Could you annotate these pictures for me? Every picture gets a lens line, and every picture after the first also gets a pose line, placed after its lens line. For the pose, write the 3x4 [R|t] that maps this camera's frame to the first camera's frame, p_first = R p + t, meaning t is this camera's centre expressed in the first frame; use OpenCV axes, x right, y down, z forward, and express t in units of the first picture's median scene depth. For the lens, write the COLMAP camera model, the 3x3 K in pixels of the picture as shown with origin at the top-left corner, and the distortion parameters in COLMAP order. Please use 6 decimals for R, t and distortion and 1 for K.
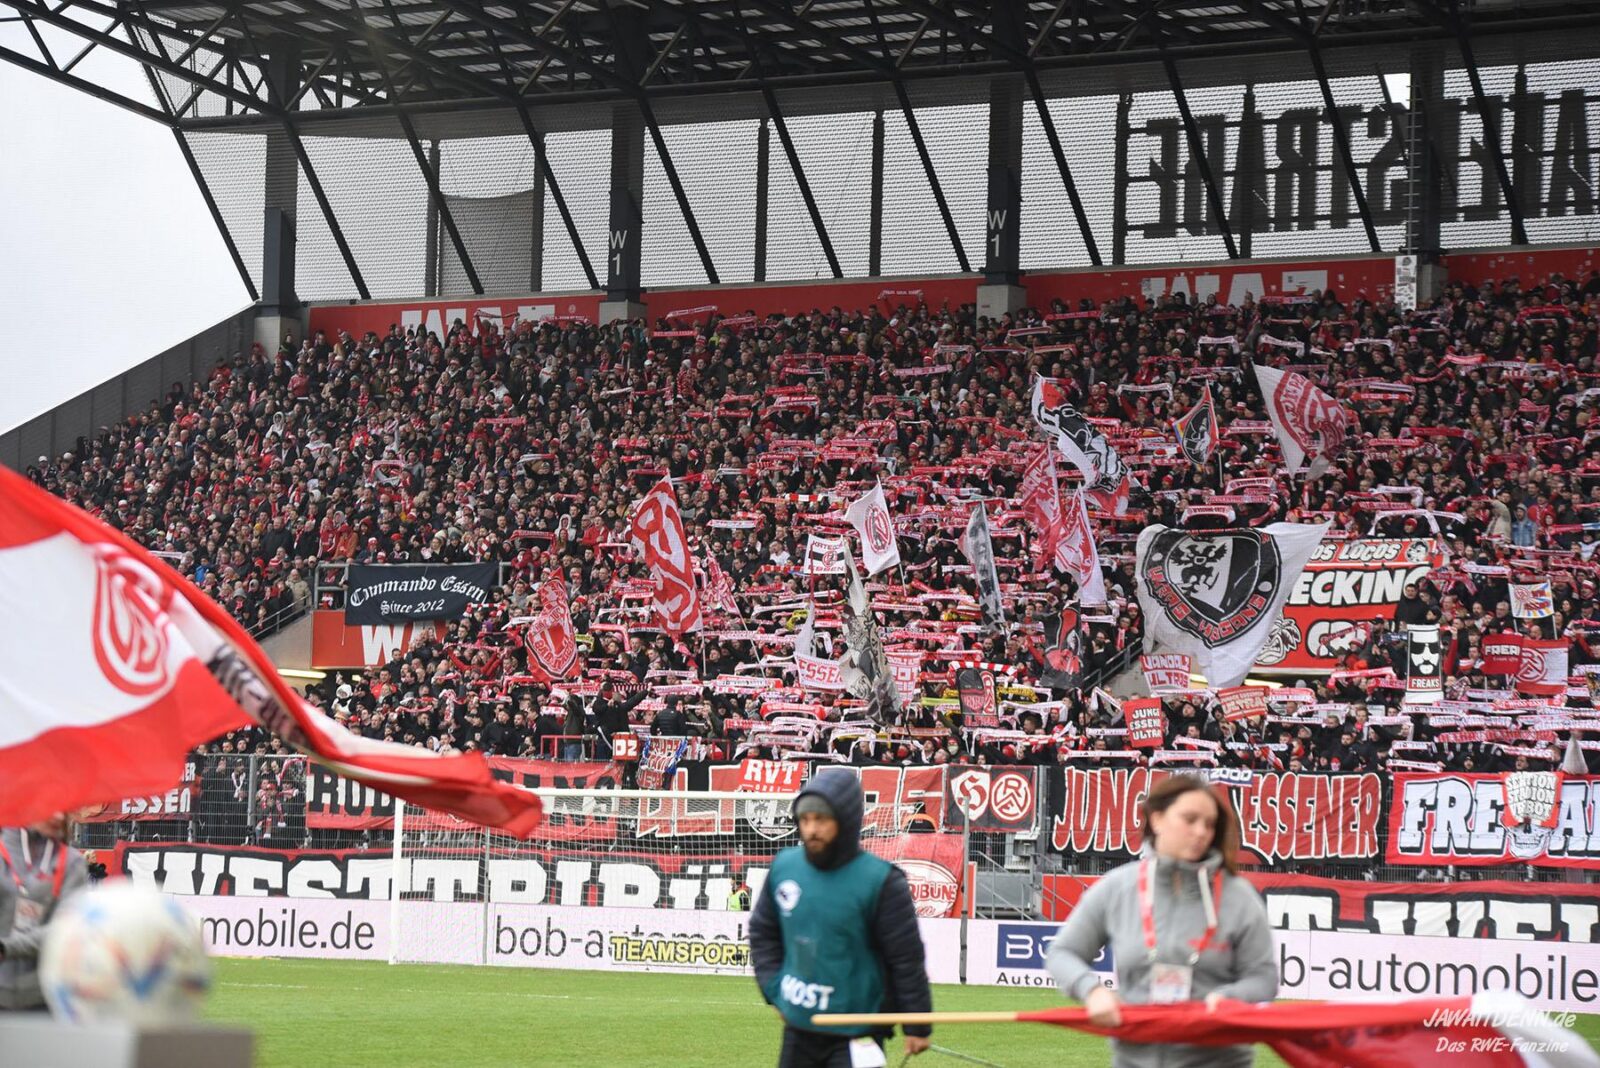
lens RADIAL K [[4966.0, 0, 800.0], [0, 4966.0, 534.0], [0, 0, 1]] dist [0.261209, 2.026659]
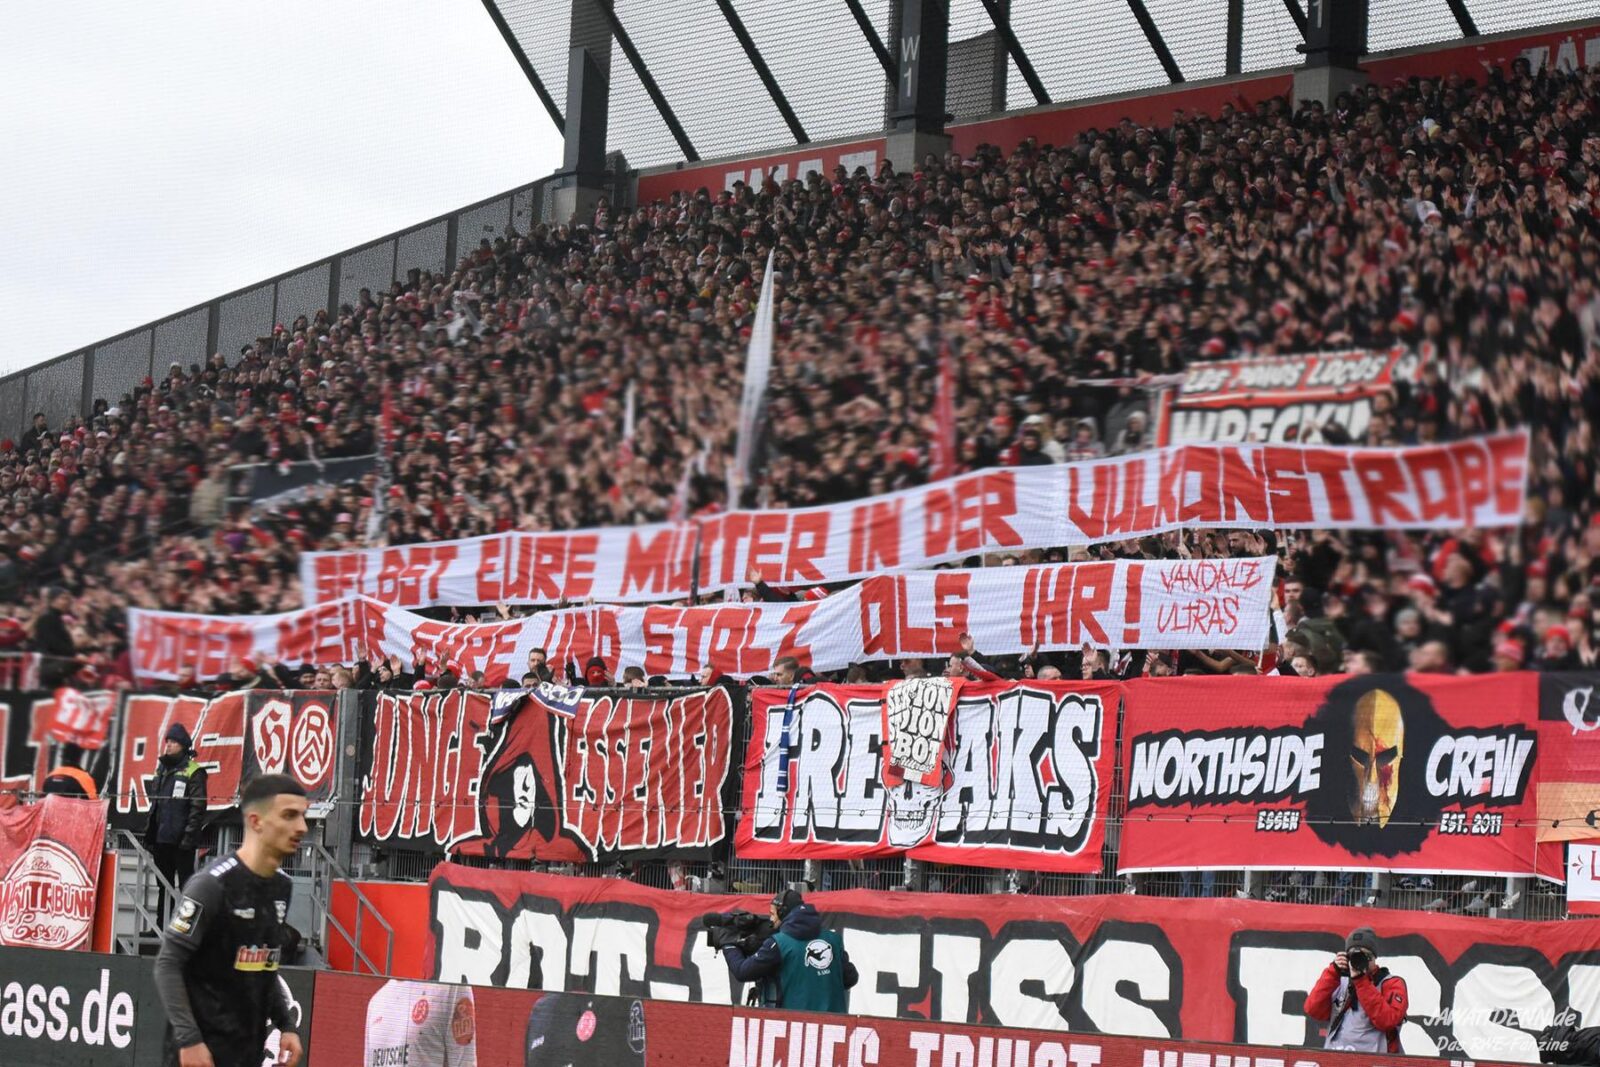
lens RADIAL K [[4802.0, 0, 801.6], [0, 4802.0, 387.7], [0, 0, 1]] dist [-0.281825, 0.797637]
pose [[0.933276, -0.021574, -0.358511, 0.269063], [0.001990, 0.998490, -0.054906, 0.038802], [0.359155, 0.050530, 0.931909, 0.465746]]
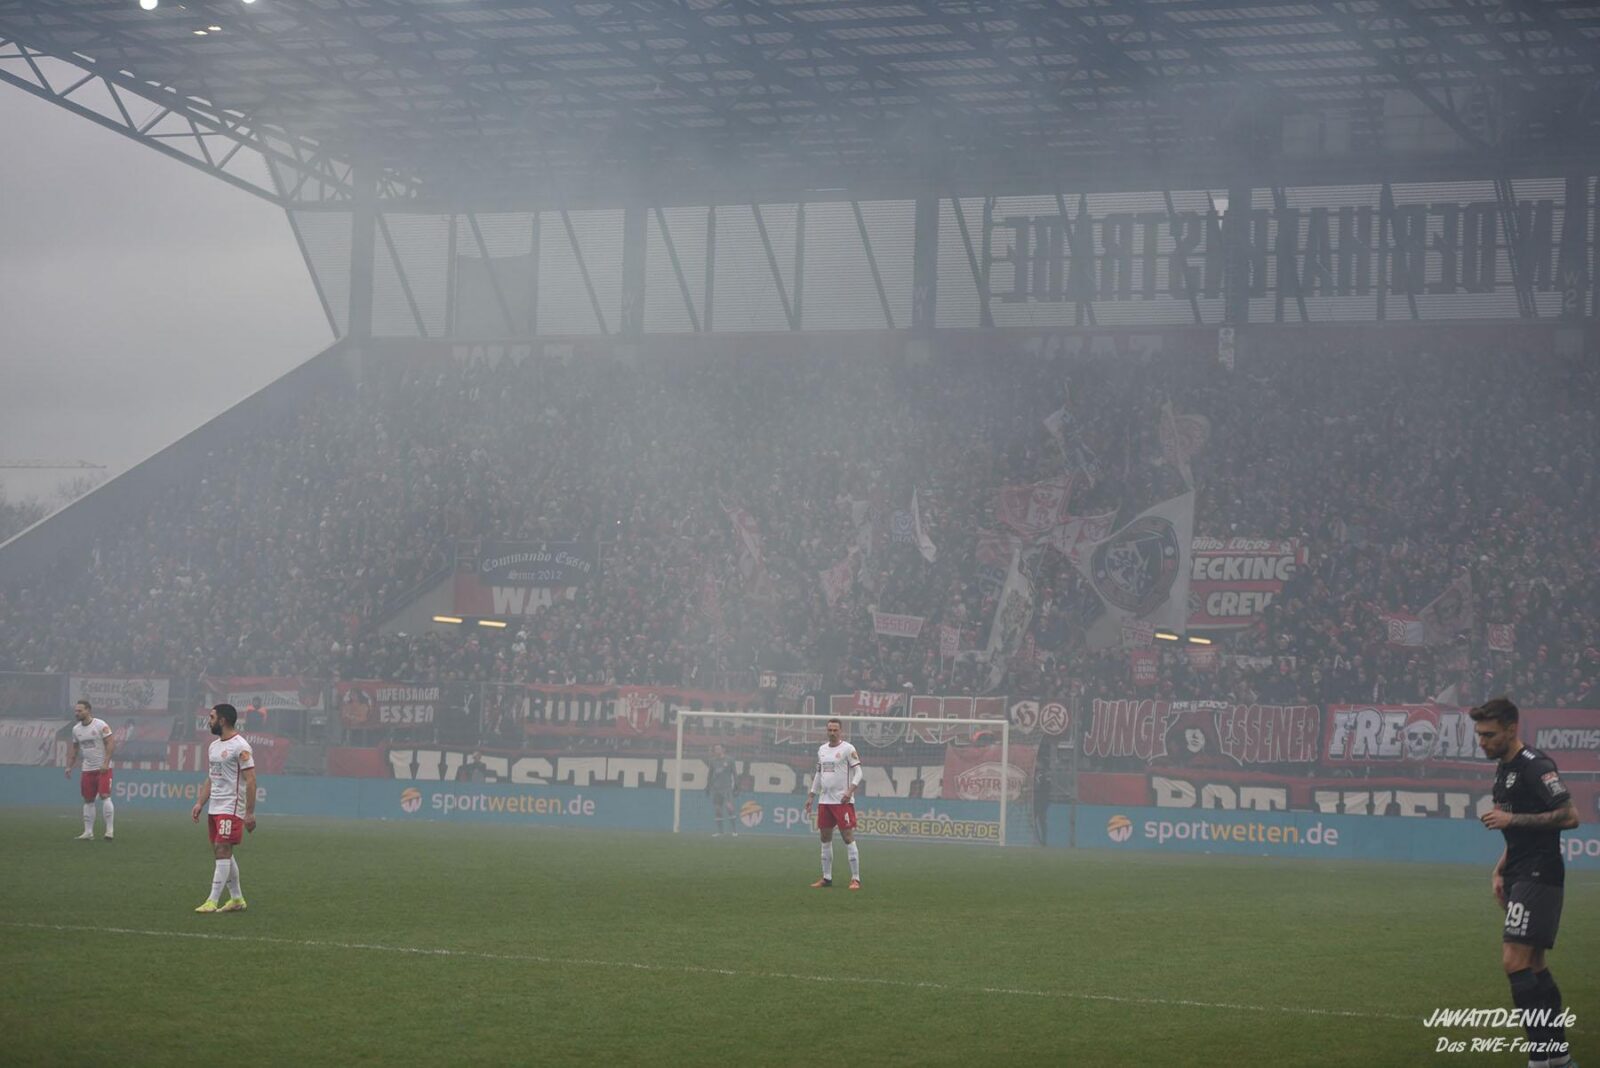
lens RADIAL K [[4127.1, 0, 800.0], [0, 4127.1, 534.0], [0, 0, 1]] dist [-0.054482, 1.721693]
pose [[0.994434, 0.011062, 0.104782, -0.145689], [-0.012722, 0.999804, 0.015188, -0.017020], [-0.104593, -0.016436, 0.994379, -0.175402]]
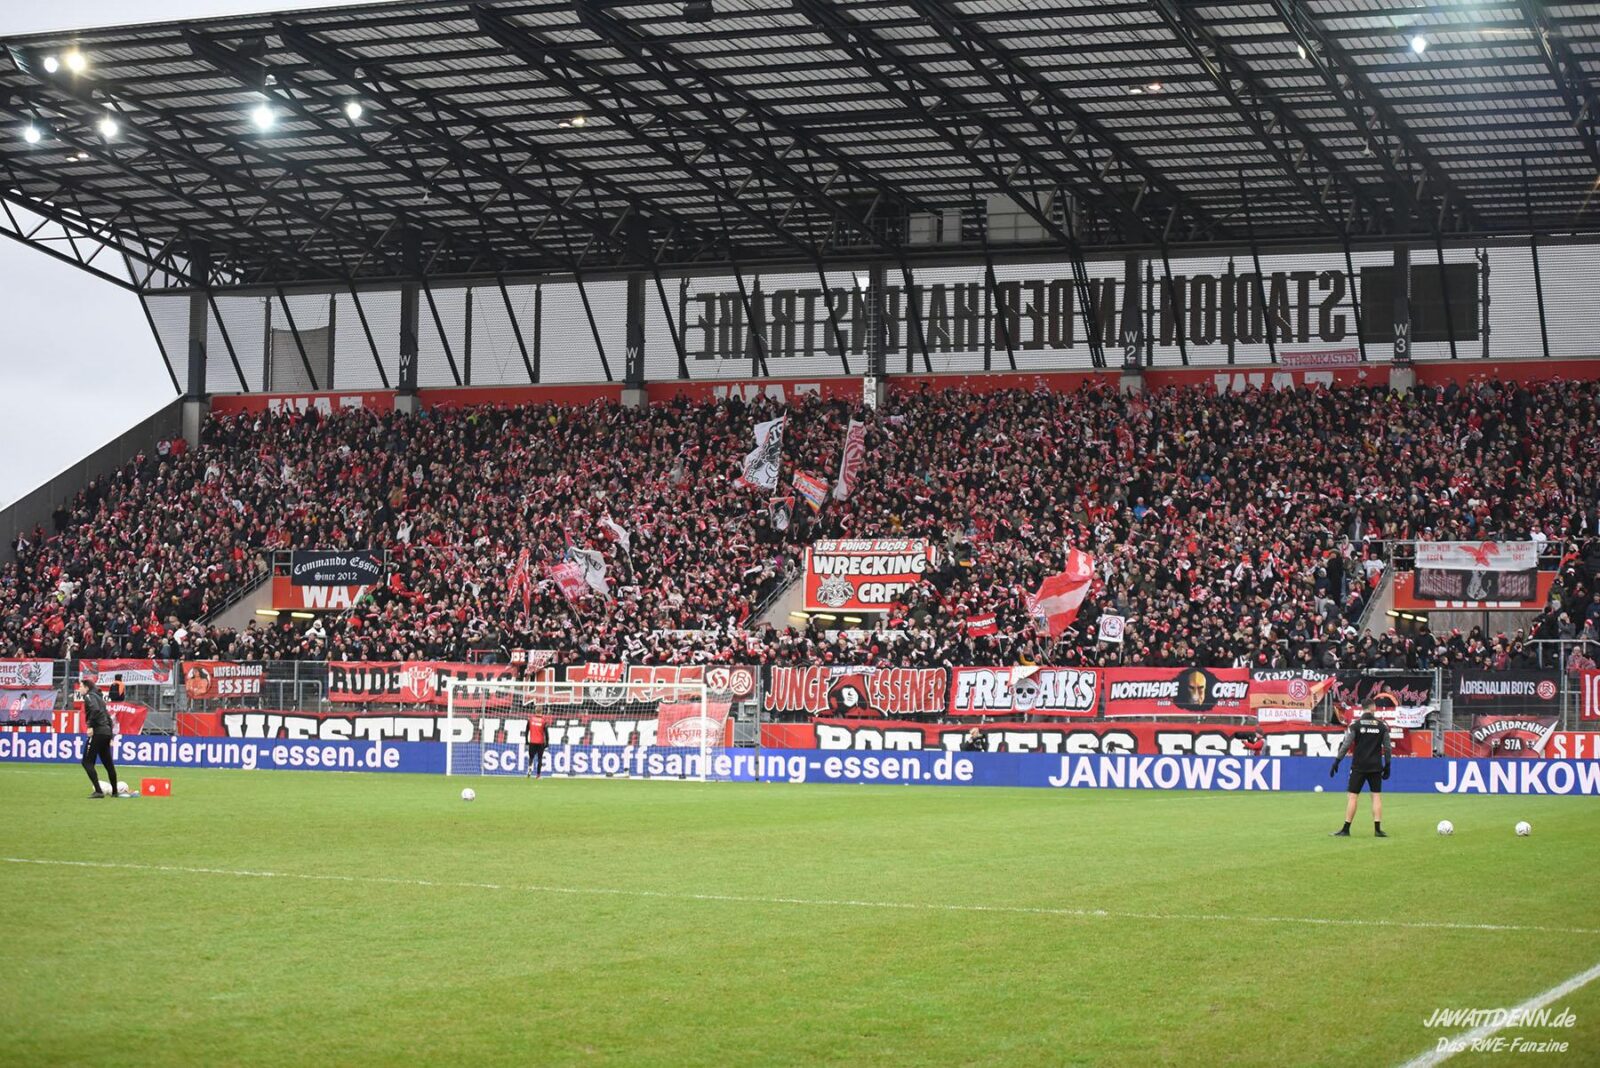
lens RADIAL K [[3196.7, 0, 800.0], [0, 3196.7, 534.0], [0, 0, 1]] dist [-0.291290, 0.660338]
pose [[0.982688, -0.003183, 0.185243, -0.145541], [0.000831, 0.999918, 0.012773, -0.016732], [-0.185268, -0.012398, 0.982610, -0.169400]]
